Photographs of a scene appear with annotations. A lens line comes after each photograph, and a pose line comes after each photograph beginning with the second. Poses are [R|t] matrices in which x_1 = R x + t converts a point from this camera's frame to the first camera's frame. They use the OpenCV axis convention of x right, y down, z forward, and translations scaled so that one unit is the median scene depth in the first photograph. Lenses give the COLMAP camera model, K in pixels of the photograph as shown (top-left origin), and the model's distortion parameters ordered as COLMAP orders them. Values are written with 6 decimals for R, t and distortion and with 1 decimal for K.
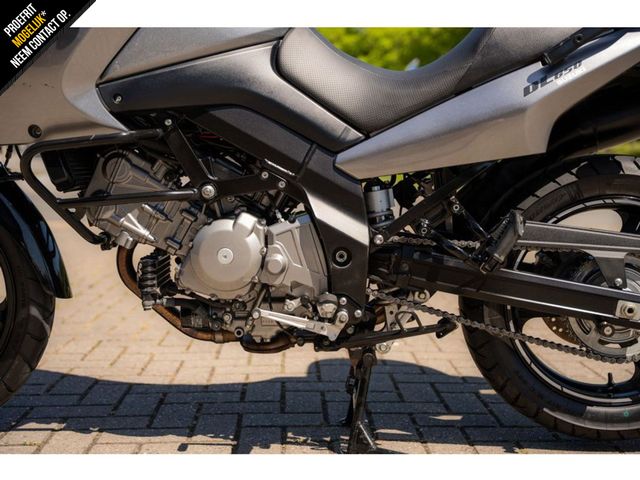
lens RADIAL K [[1017.2, 0, 318.2], [0, 1017.2, 243.1], [0, 0, 1]] dist [0.066522, 0.000000]
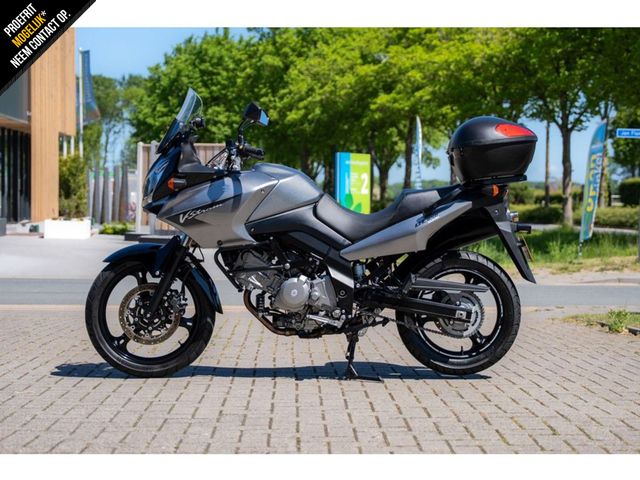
lens RADIAL K [[1017.2, 0, 319.5], [0, 1017.2, 239.8], [0, 0, 1]] dist [0.066522, 0.000000]
pose [[0.999852, -0.003799, -0.016782, 0.009259], [0.002437, 0.996755, -0.080462, 0.079627], [0.017033, 0.080409, 0.996616, -1.374365]]
